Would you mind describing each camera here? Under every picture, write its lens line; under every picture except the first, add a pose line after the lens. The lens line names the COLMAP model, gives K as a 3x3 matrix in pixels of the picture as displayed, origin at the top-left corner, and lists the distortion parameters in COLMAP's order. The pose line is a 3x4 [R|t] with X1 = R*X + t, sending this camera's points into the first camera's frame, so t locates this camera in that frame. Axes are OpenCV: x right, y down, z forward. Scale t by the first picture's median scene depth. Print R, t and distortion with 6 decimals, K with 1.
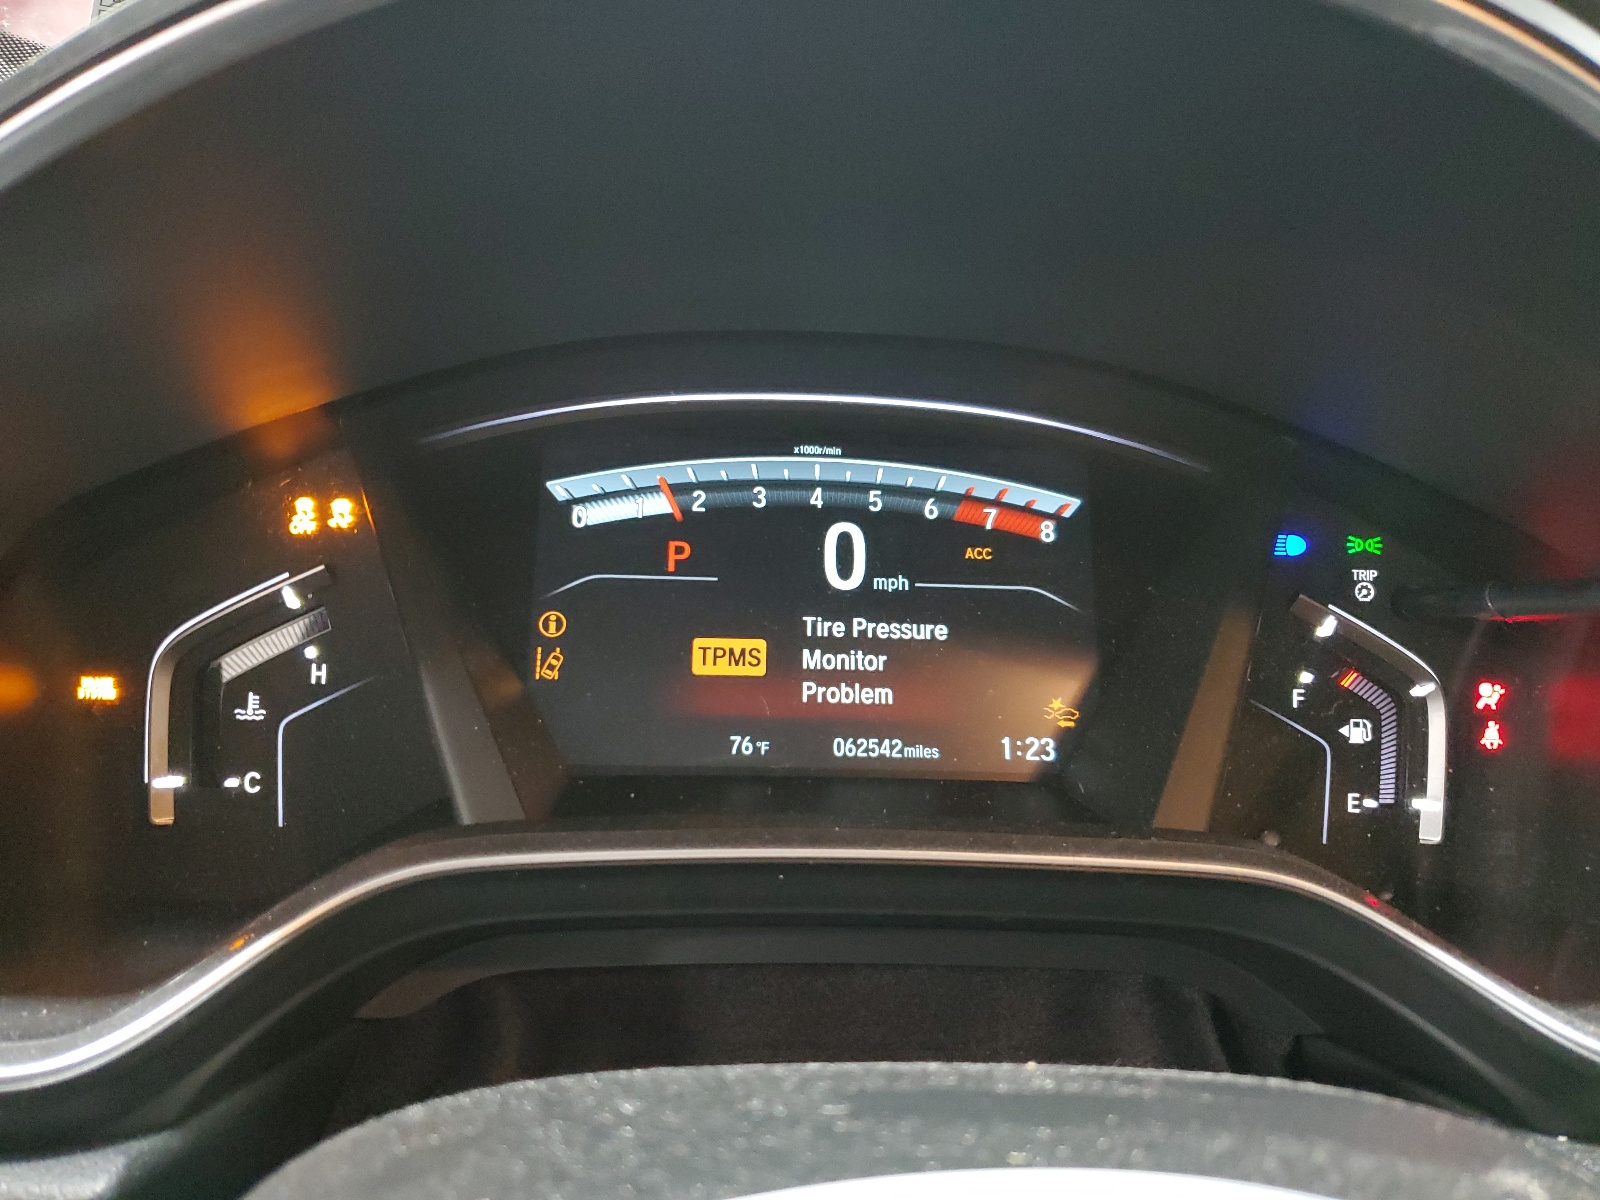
lens RADIAL K [[1211.0, 0, 800.2], [0, 1211.0, 597.9], [0, 0, 1]] dist [-0.005298, -0.003456]
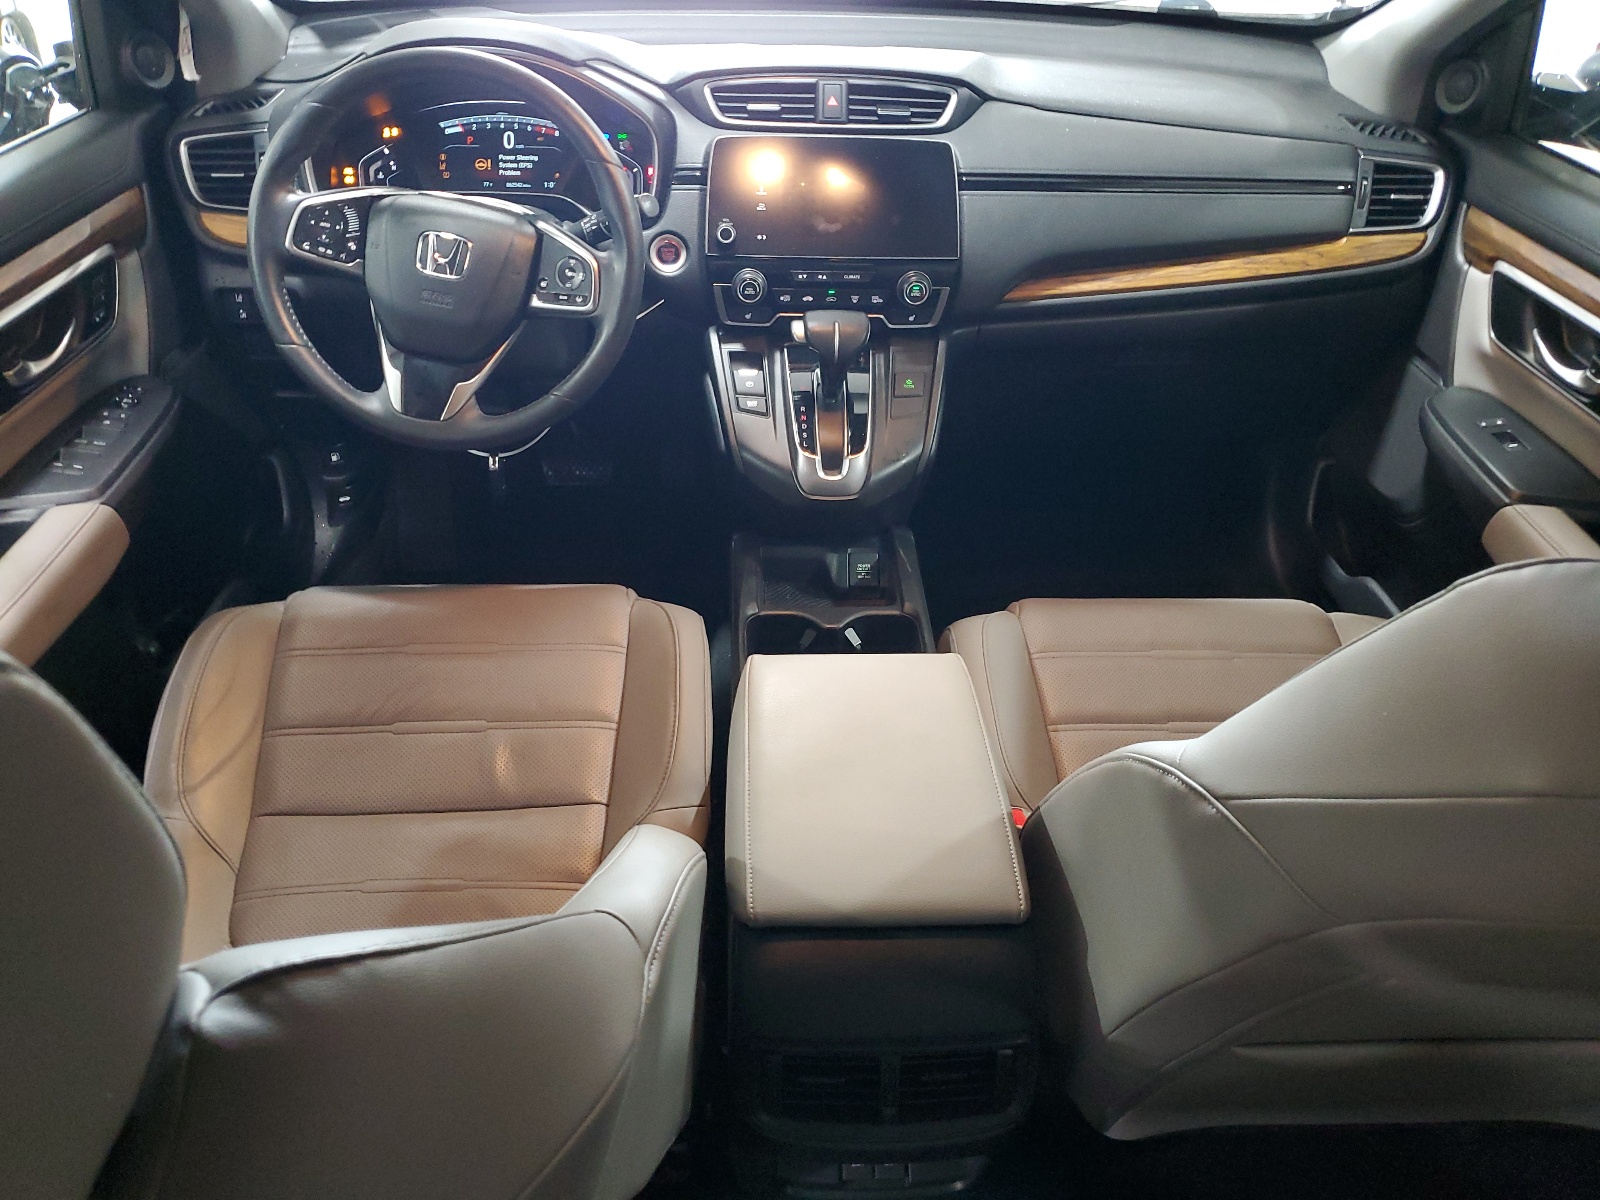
lens RADIAL K [[1211.0, 0, 800.5], [0, 1211.0, 600.7], [0, 0, 1]] dist [-0.005298, -0.003456]
pose [[0.998673, 0.009803, -0.050554, 1.323608], [0.007547, 0.943249, 0.332001, 0.092174], [0.050939, -0.331942, 0.941923, -3.600709]]
